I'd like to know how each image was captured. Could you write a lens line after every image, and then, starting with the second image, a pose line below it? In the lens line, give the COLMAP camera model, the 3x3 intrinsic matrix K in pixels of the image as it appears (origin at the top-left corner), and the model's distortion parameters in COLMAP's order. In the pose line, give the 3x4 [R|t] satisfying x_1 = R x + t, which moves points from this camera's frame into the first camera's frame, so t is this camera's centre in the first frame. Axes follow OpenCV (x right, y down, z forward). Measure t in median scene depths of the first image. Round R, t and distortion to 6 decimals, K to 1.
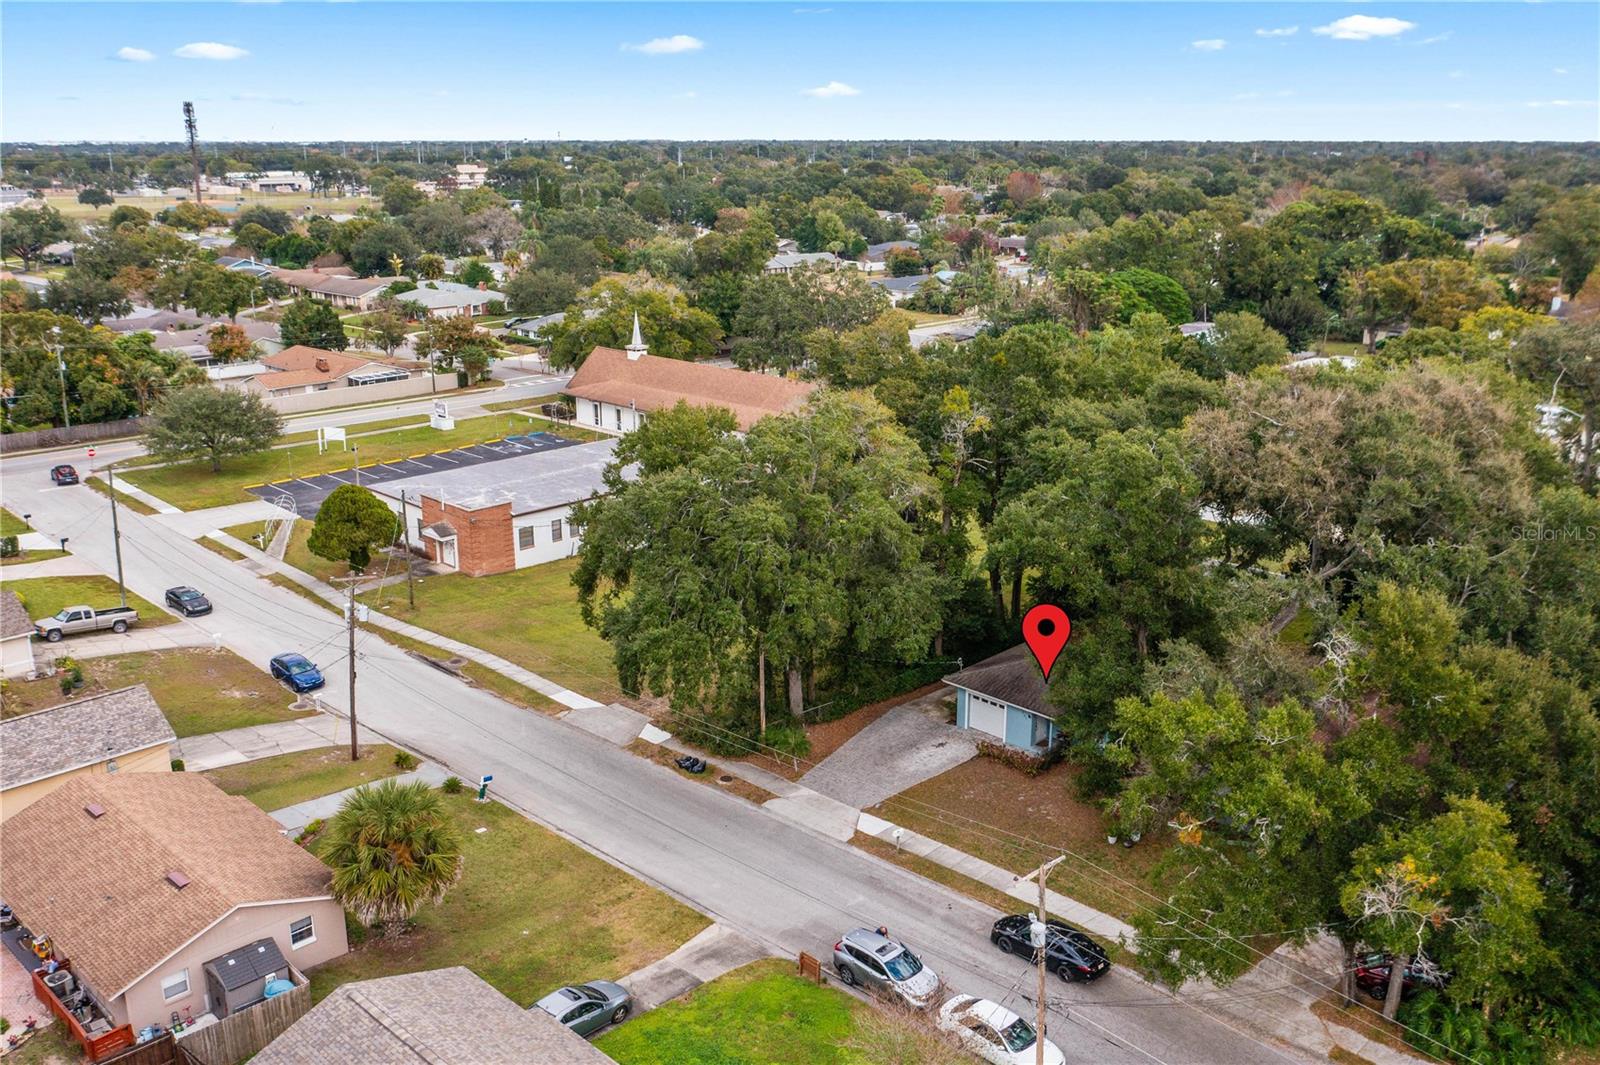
lens RADIAL K [[1307.1, 0, 800.0], [0, 1307.1, 532.5], [0, 0, 1]] dist [-0.002391, -0.005917]
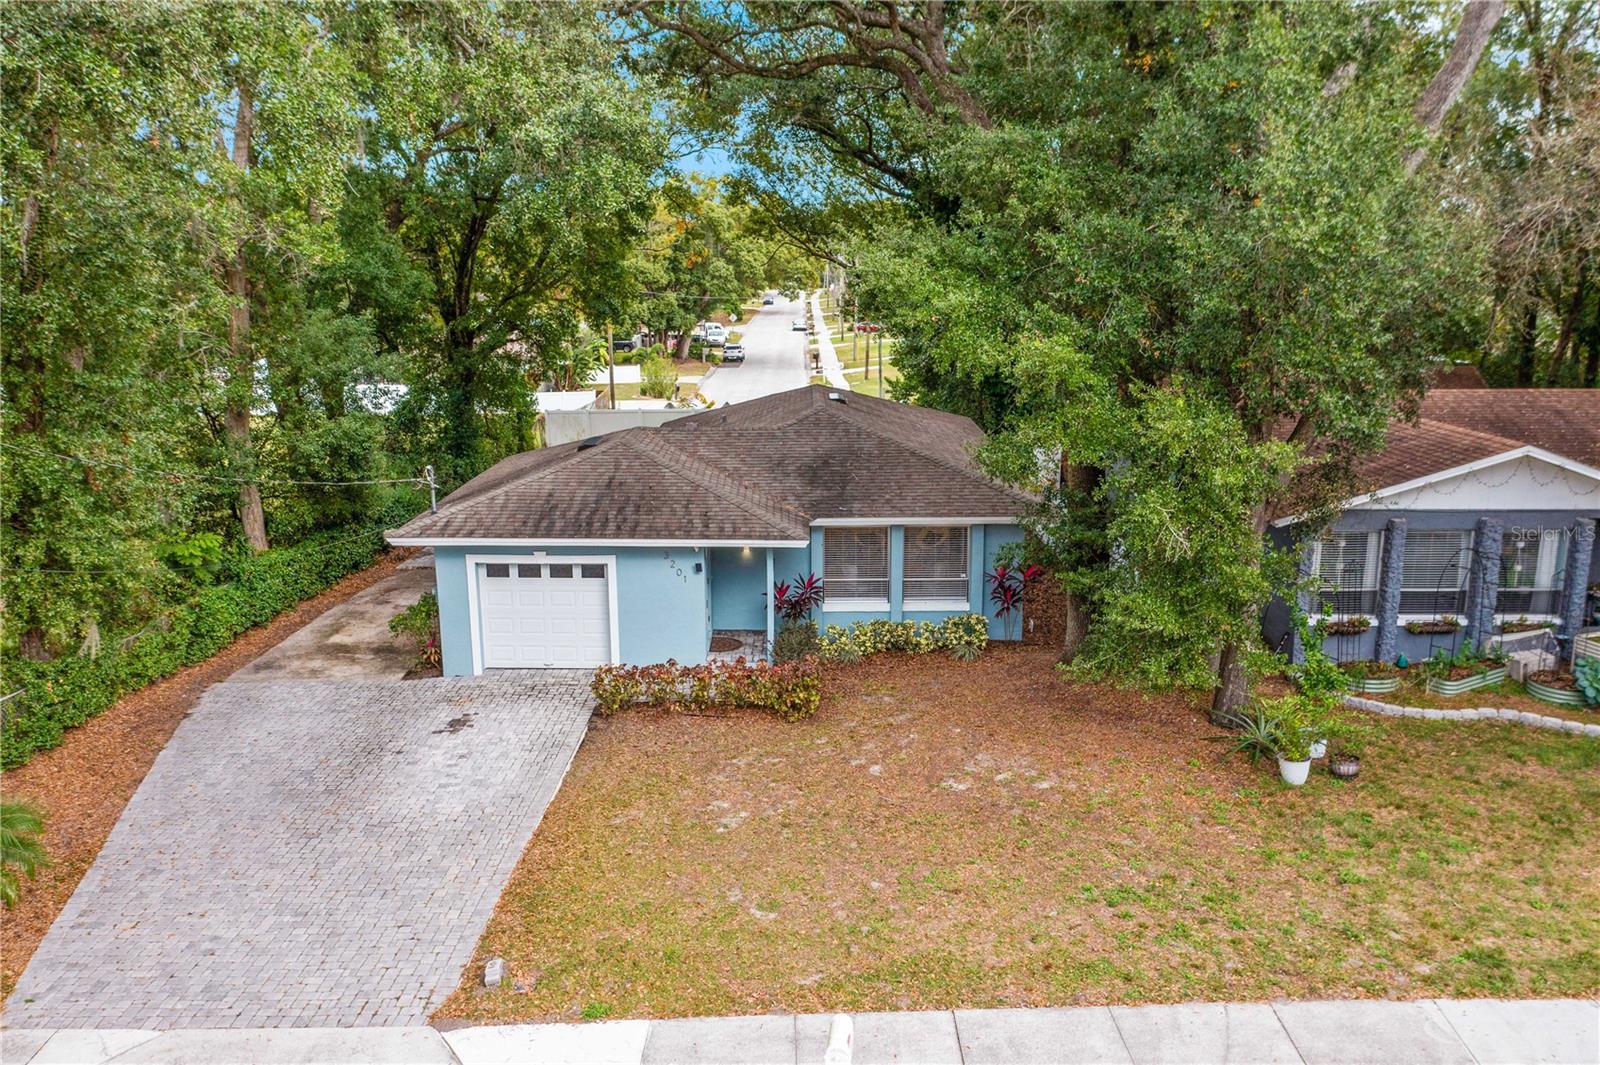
lens RADIAL K [[1307.1, 0, 800.0], [0, 1307.1, 532.5], [0, 0, 1]] dist [-0.002391, -0.005917]
pose [[0.732955, -0.158606, 0.661529, -0.031066], [0.193702, 0.980845, 0.020548, 0.127110], [-0.652117, 0.113079, 0.749638, 0.709190]]
